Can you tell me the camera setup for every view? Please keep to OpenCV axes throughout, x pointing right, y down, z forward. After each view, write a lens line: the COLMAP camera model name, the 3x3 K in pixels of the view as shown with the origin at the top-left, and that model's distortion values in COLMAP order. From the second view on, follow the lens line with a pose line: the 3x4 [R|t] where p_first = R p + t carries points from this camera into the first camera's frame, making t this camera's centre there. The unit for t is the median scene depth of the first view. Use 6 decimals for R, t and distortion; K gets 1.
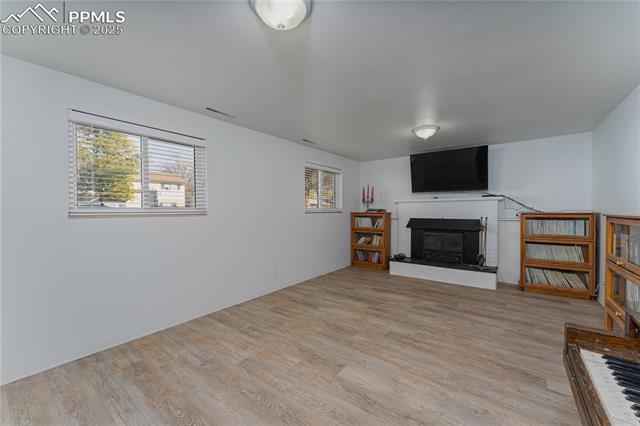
lens RADIAL K [[259.3, 0, 319.2], [0, 259.3, 212.2], [0, 0, 1]] dist [0.001196, 0.000042]
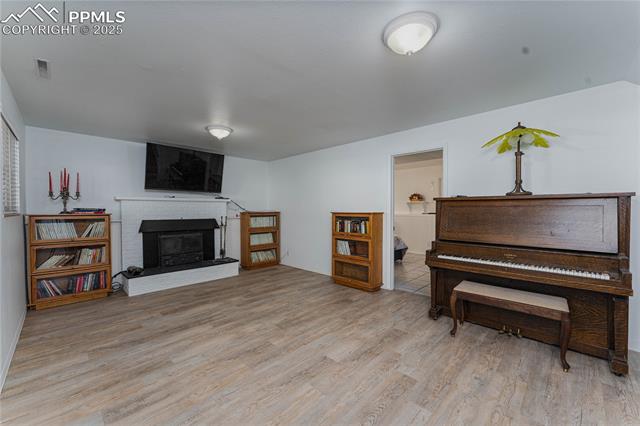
lens RADIAL K [[259.3, 0, 319.6], [0, 259.3, 212.8], [0, 0, 1]] dist [0.001196, 0.000042]
pose [[0.120555, -0.009431, 0.992662, -0.492213], [0.009070, 0.999924, 0.008399, -0.003039], [-0.992665, 0.007991, 0.120631, 0.456964]]
